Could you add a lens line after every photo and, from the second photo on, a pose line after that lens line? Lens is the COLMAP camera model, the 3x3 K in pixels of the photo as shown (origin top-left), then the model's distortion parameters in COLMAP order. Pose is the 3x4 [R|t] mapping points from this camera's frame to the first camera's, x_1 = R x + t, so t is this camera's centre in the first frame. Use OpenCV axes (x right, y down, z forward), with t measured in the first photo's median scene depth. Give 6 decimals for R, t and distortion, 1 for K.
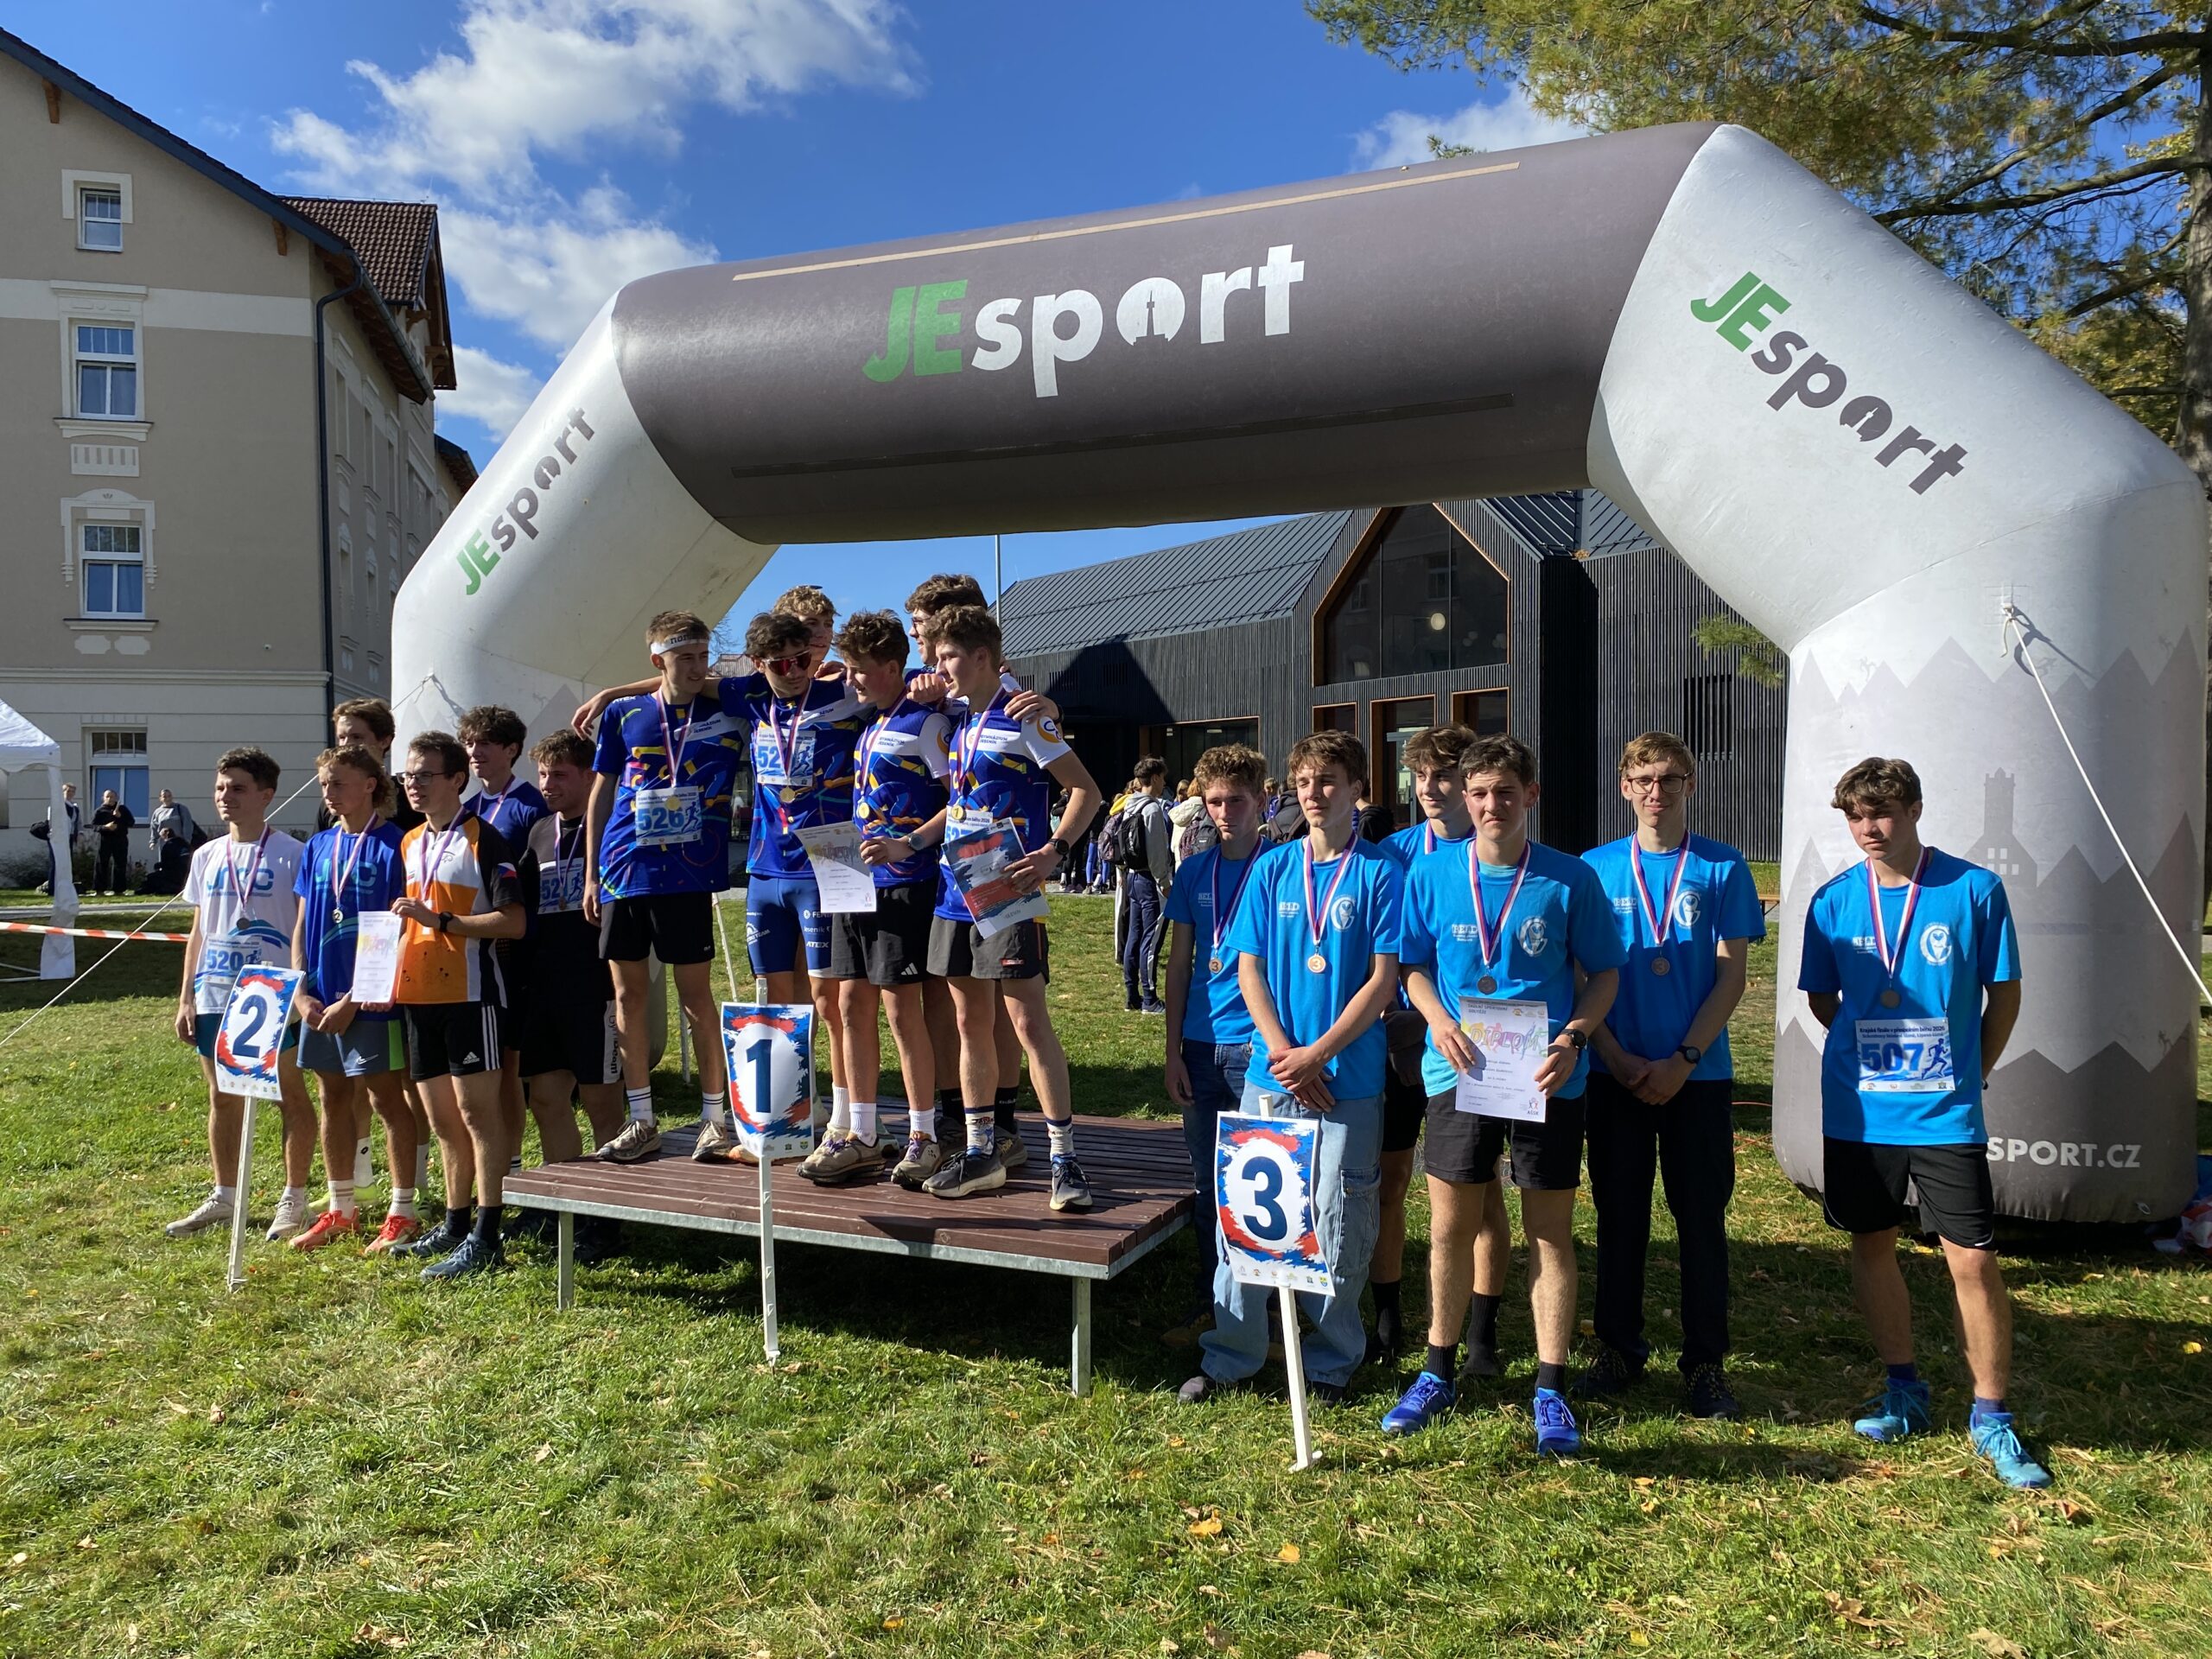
lens RADIAL K [[1718.2, 0, 1106.0], [0, 1718.2, 829.5], [0, 0, 1]] dist [0.046581, -0.074583]
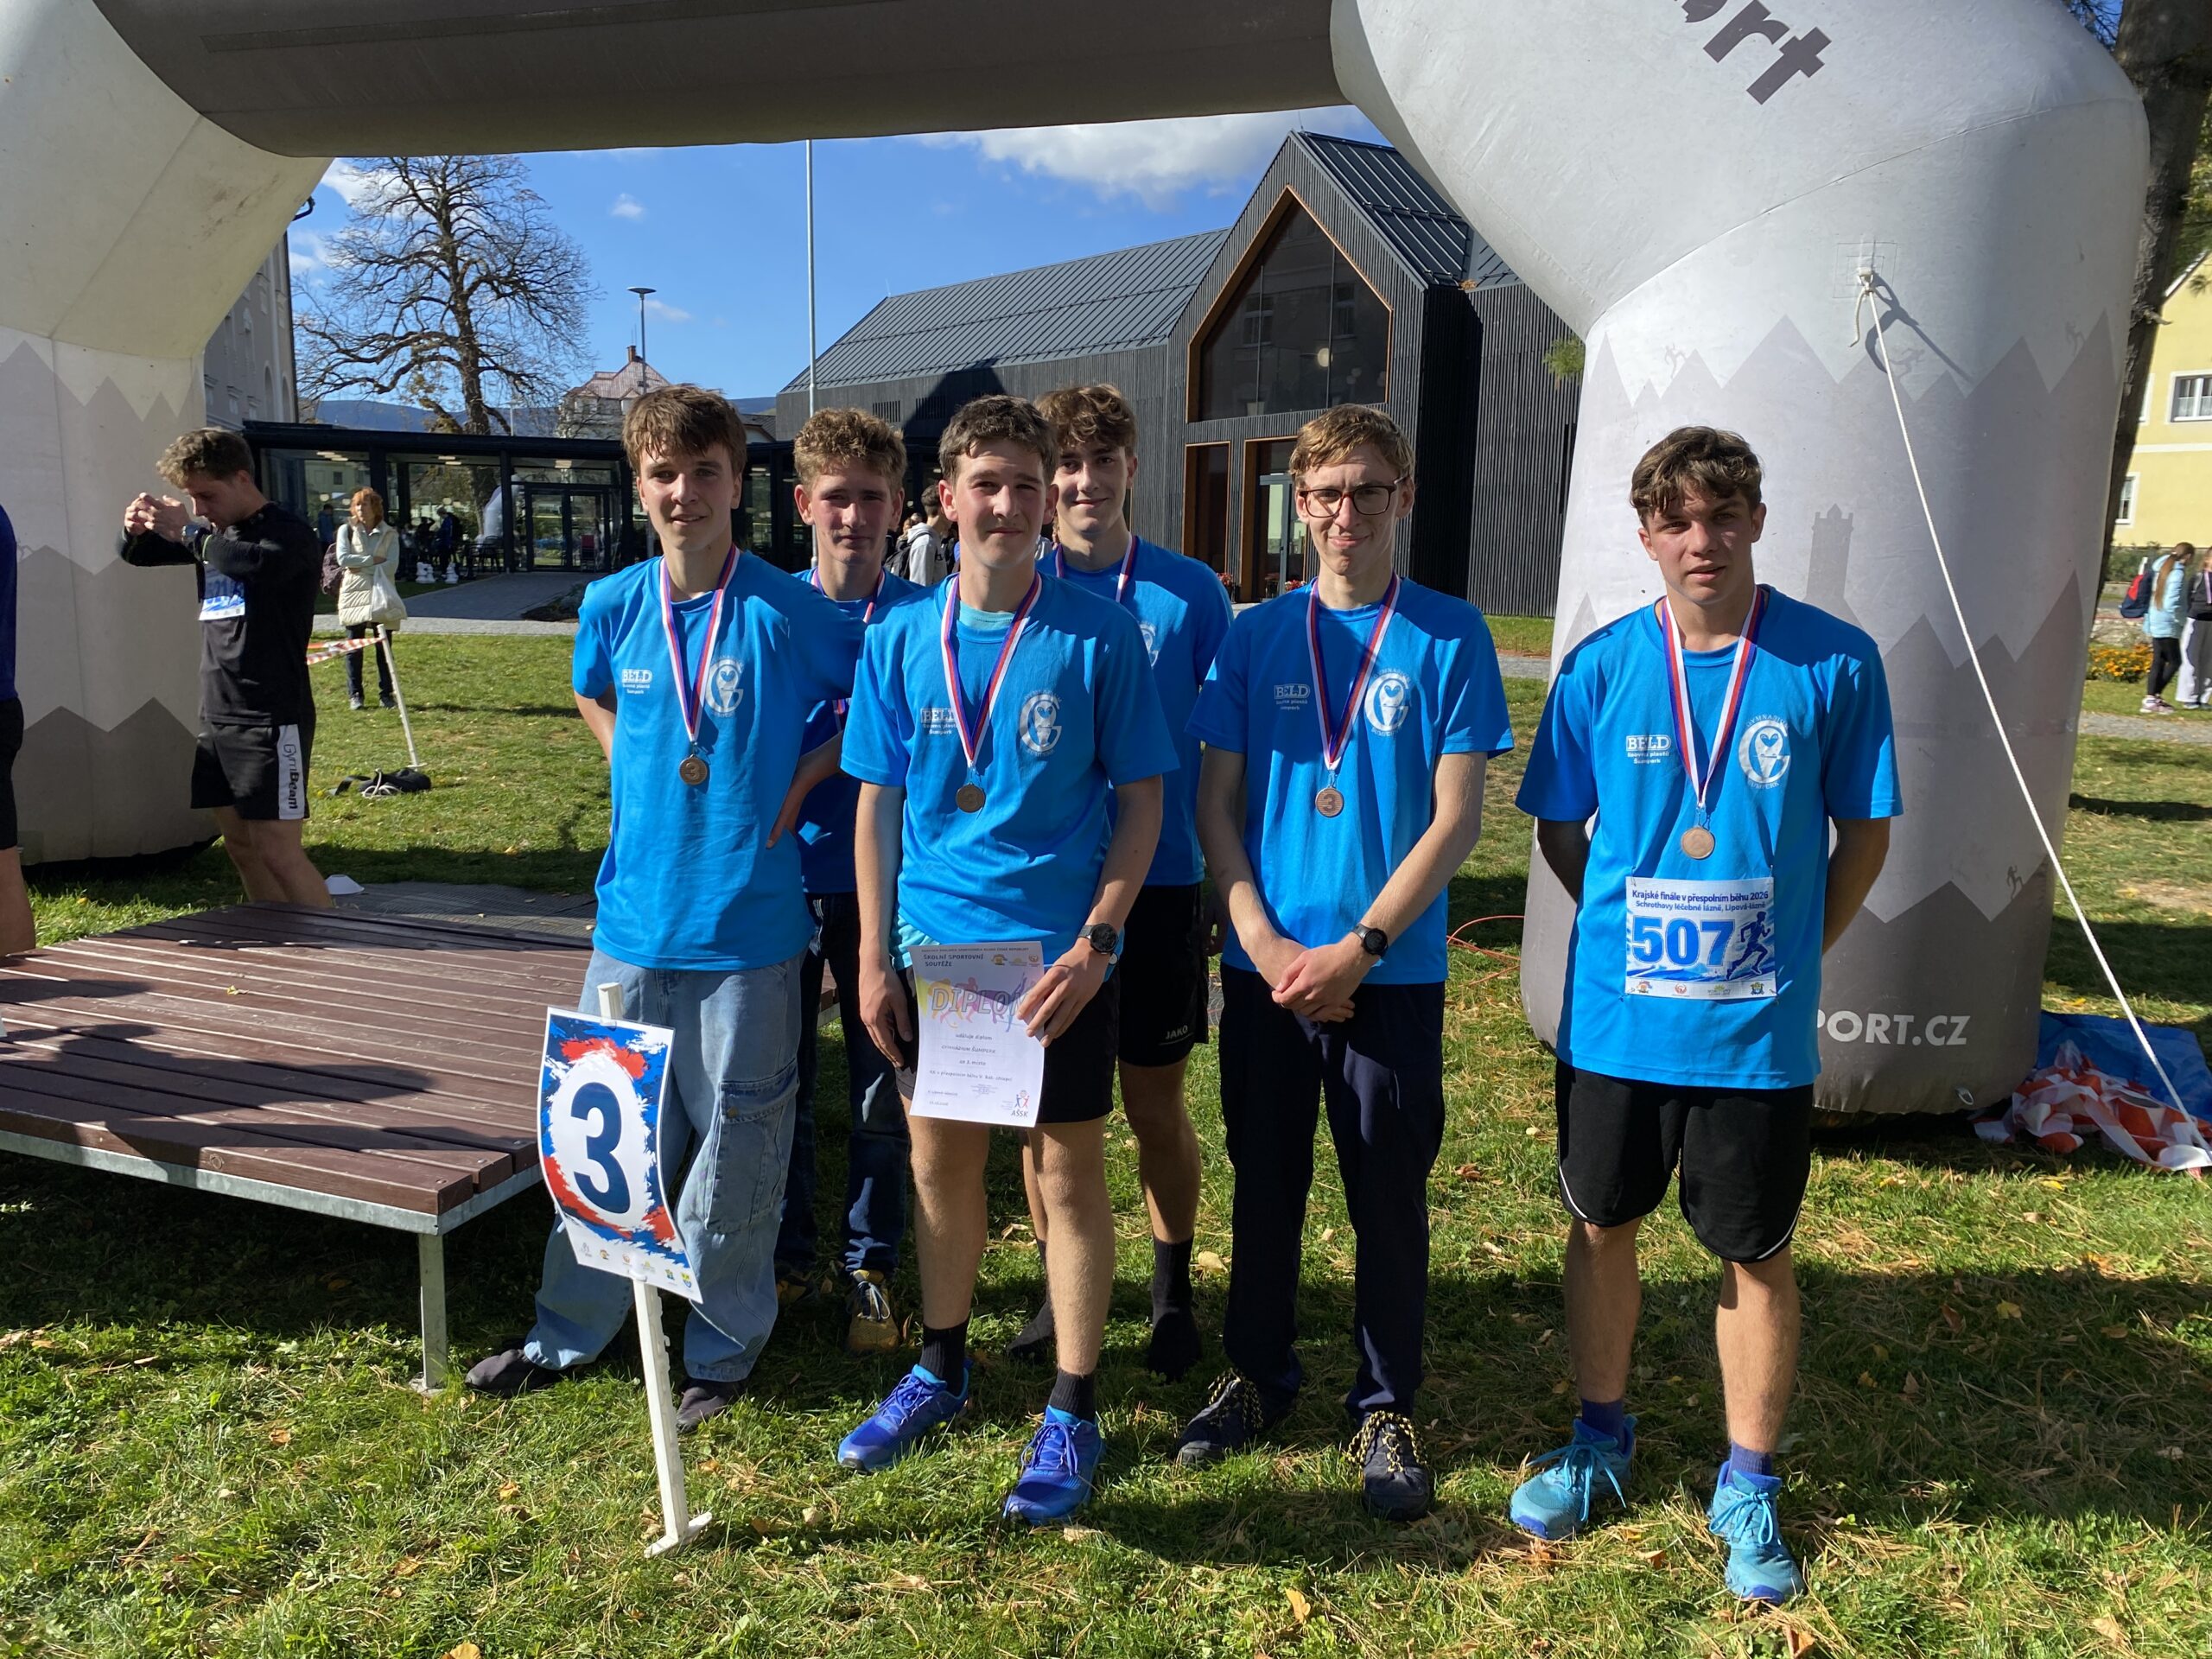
lens RADIAL K [[1767.3, 0, 1106.0], [0, 1767.3, 829.5], [0, 0, 1]] dist [-0.005950, -0.003236]
pose [[0.997264, 0.022487, 0.070422, 0.175987], [-0.032393, 0.989214, 0.142848, 0.003192], [-0.066450, -0.144738, 0.987236, 0.293344]]
